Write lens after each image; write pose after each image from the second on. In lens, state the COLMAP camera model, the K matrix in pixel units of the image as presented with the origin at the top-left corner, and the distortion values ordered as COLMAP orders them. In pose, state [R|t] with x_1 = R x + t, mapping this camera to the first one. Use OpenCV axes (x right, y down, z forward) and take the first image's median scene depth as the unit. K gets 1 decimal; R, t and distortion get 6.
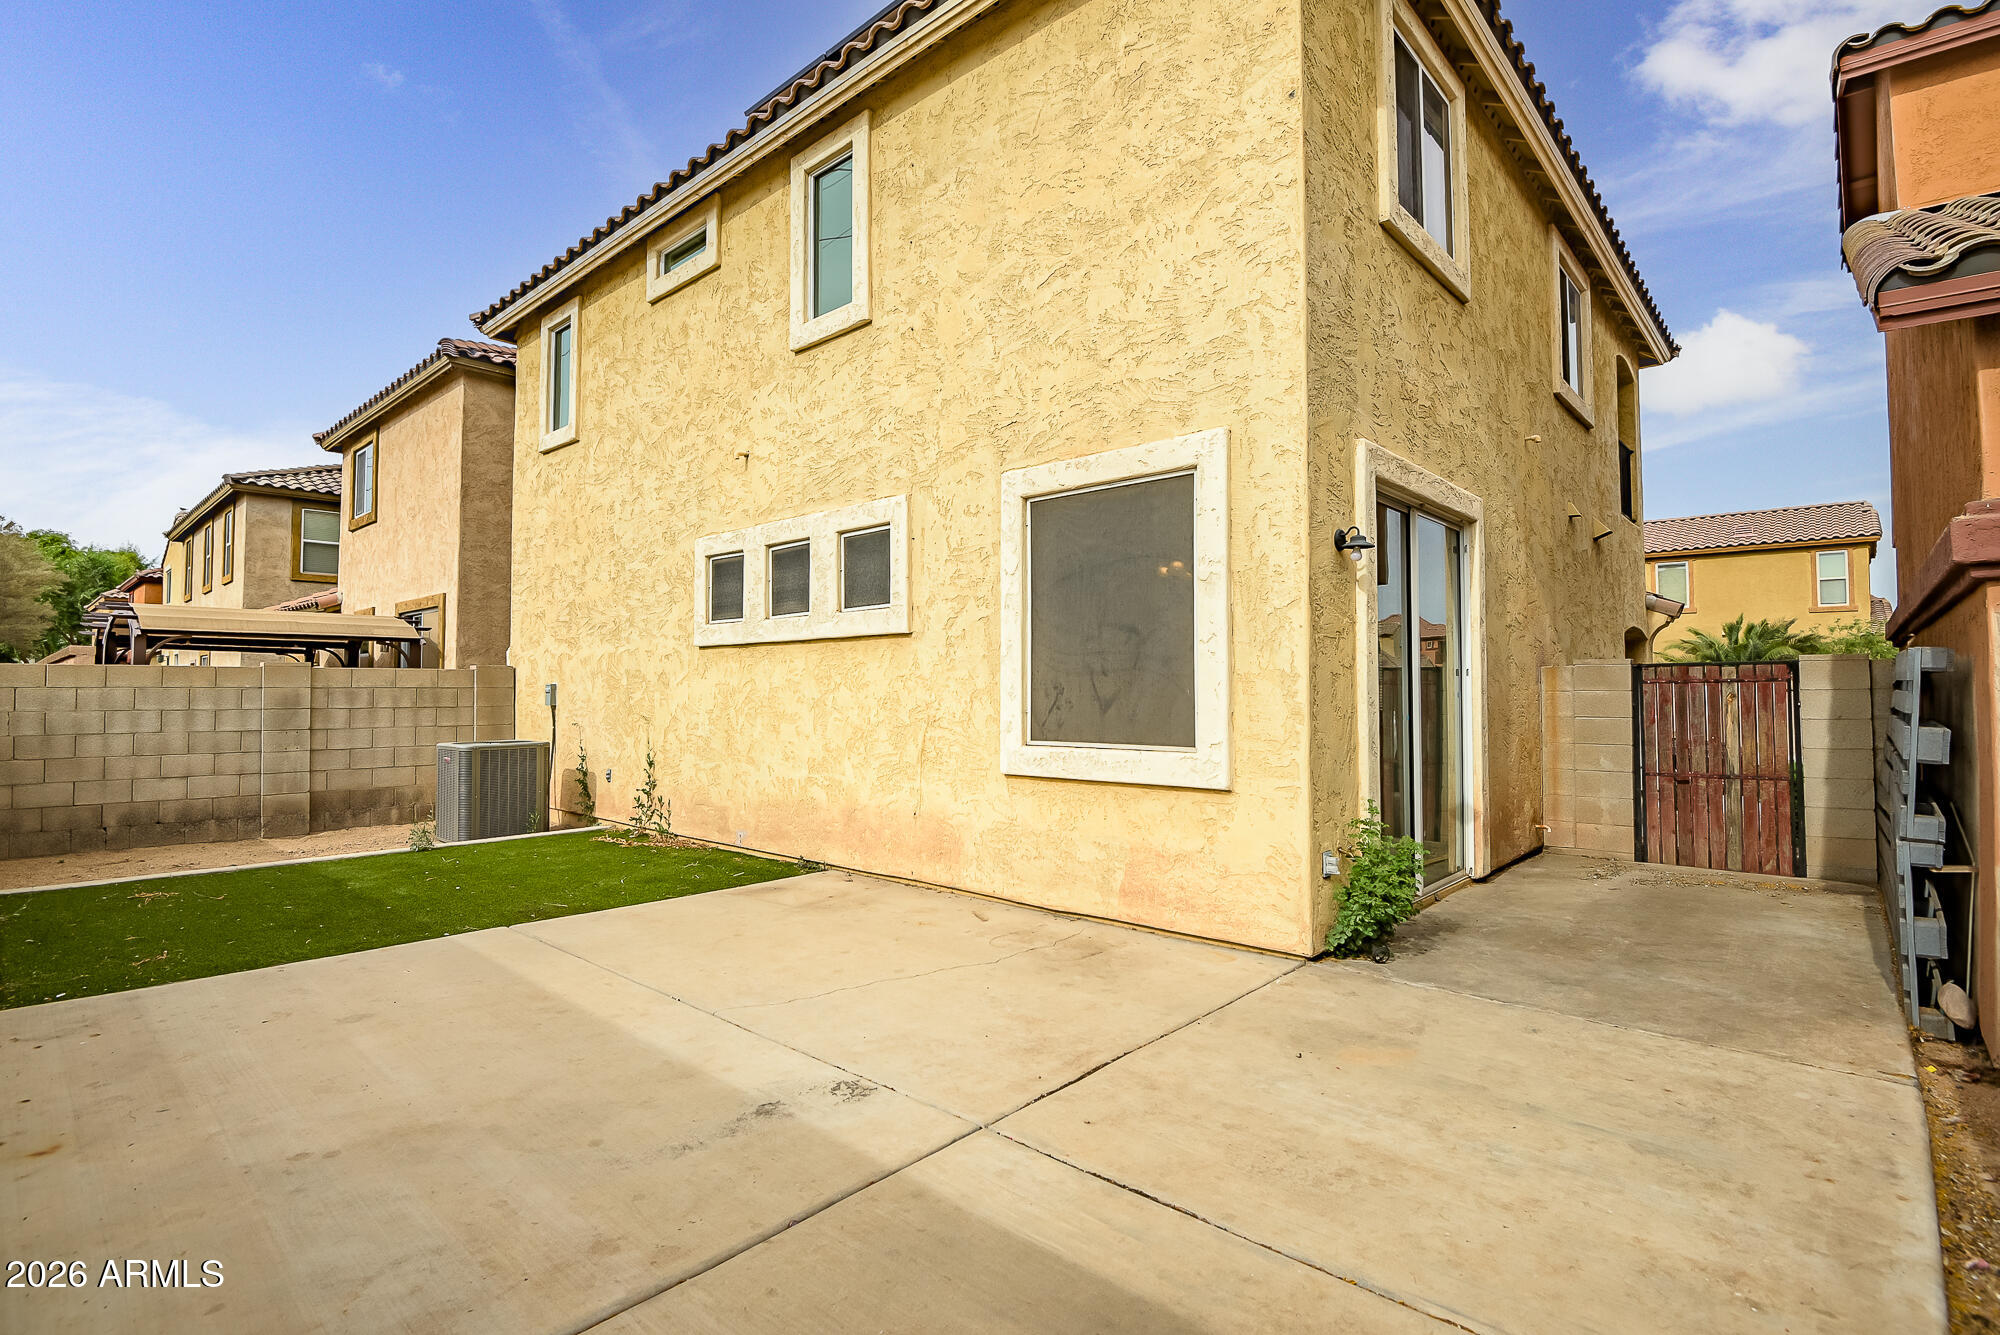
lens RADIAL K [[923.9, 0, 1002.7], [0, 923.9, 667.6], [0, 0, 1]] dist [-0.005085, -0.000416]
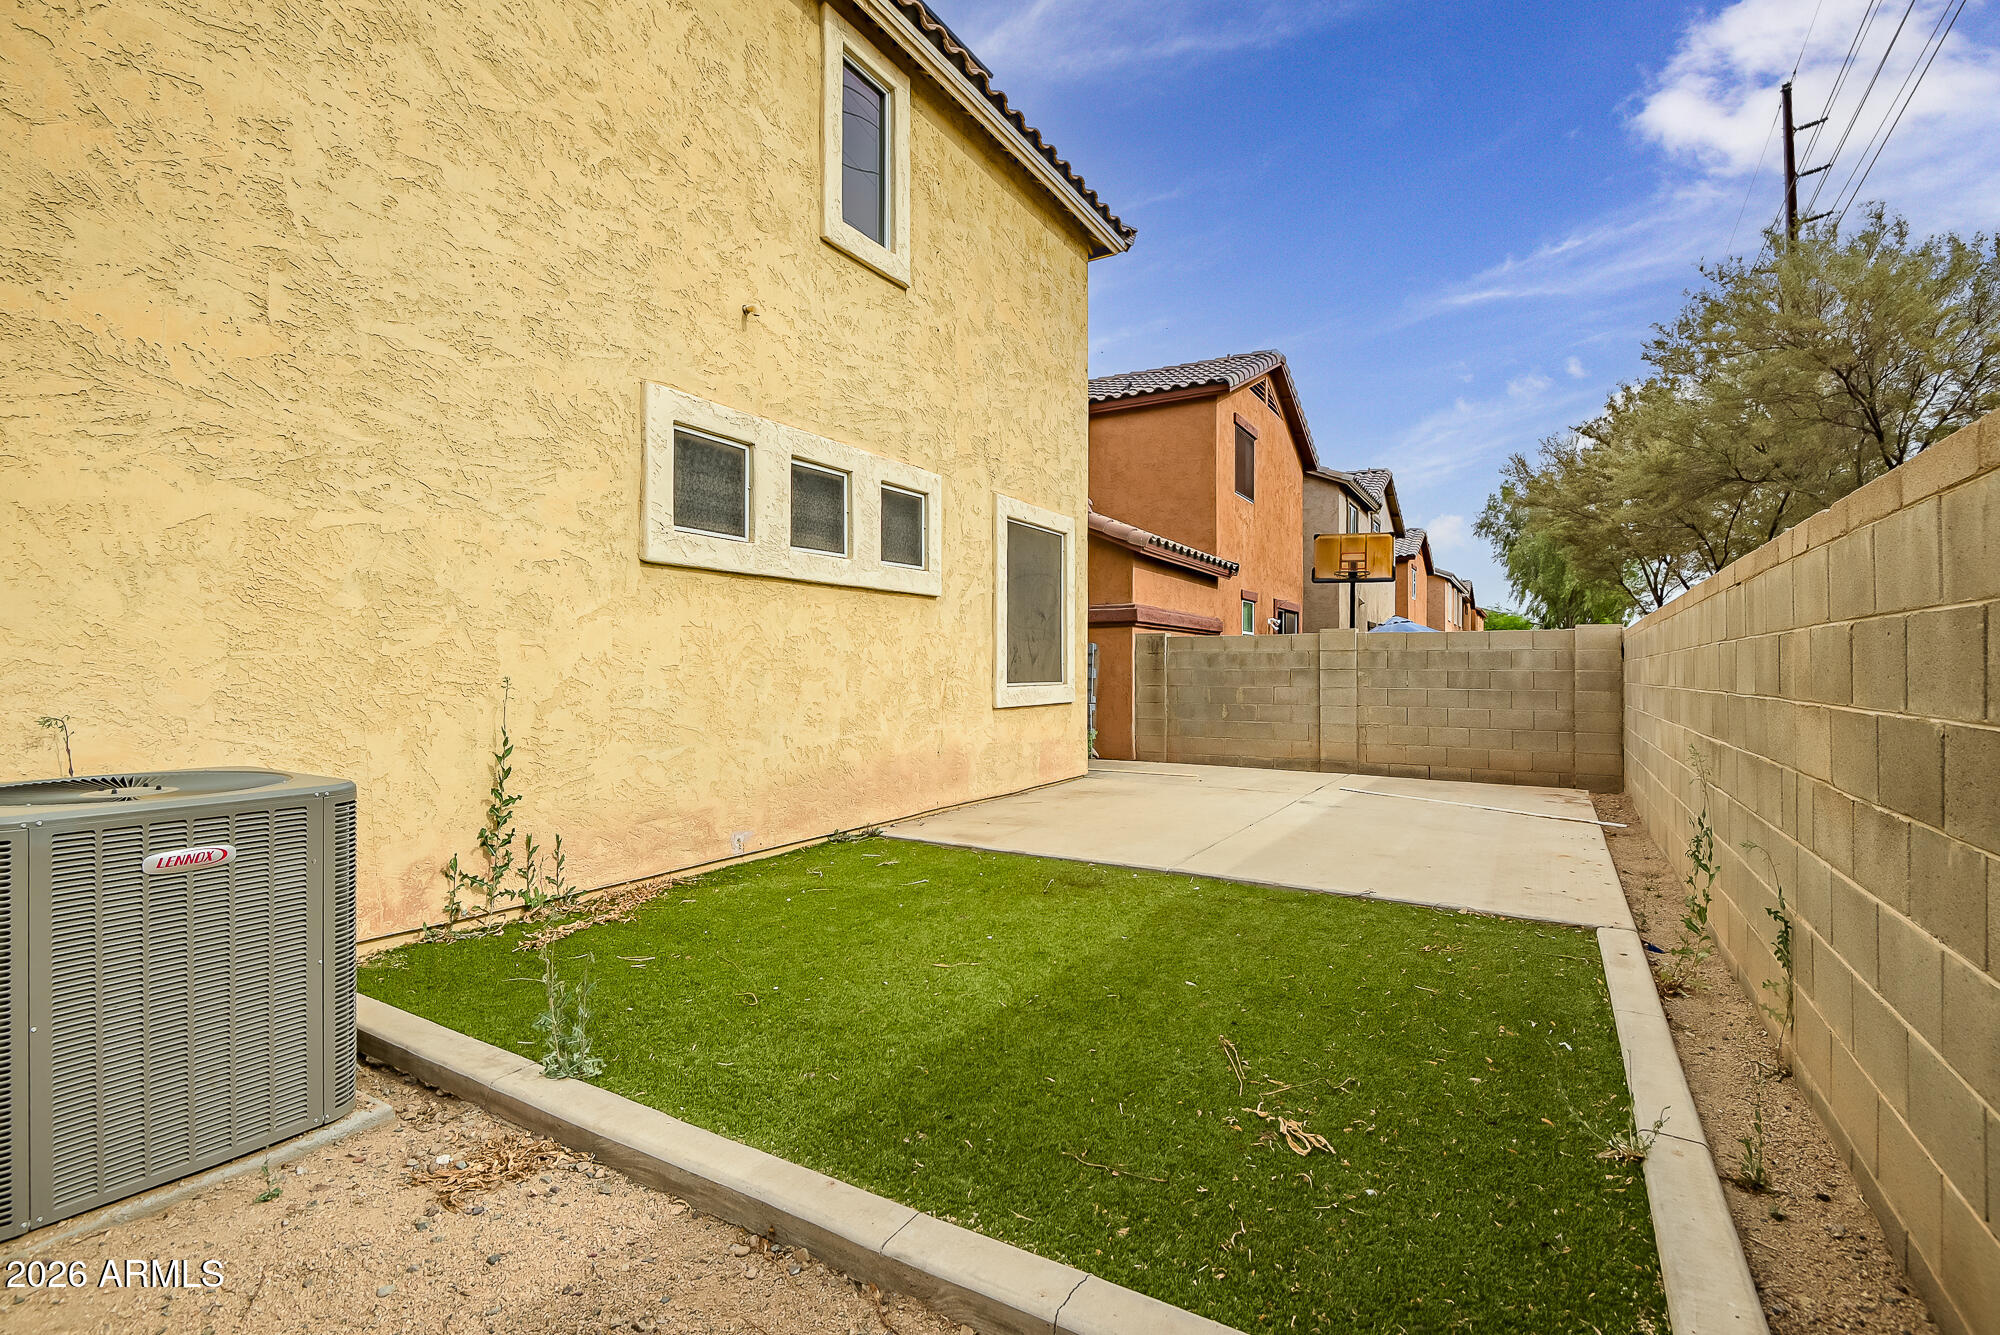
lens RADIAL K [[923.9, 0, 1001.0], [0, 923.9, 662.3], [0, 0, 1]] dist [-0.005085, -0.000416]
pose [[-0.196001, 0.001419, 0.980603, -1.135324], [-0.036641, 0.999290, -0.008770, 0.046992], [-0.979919, -0.037649, -0.195810, 1.042524]]
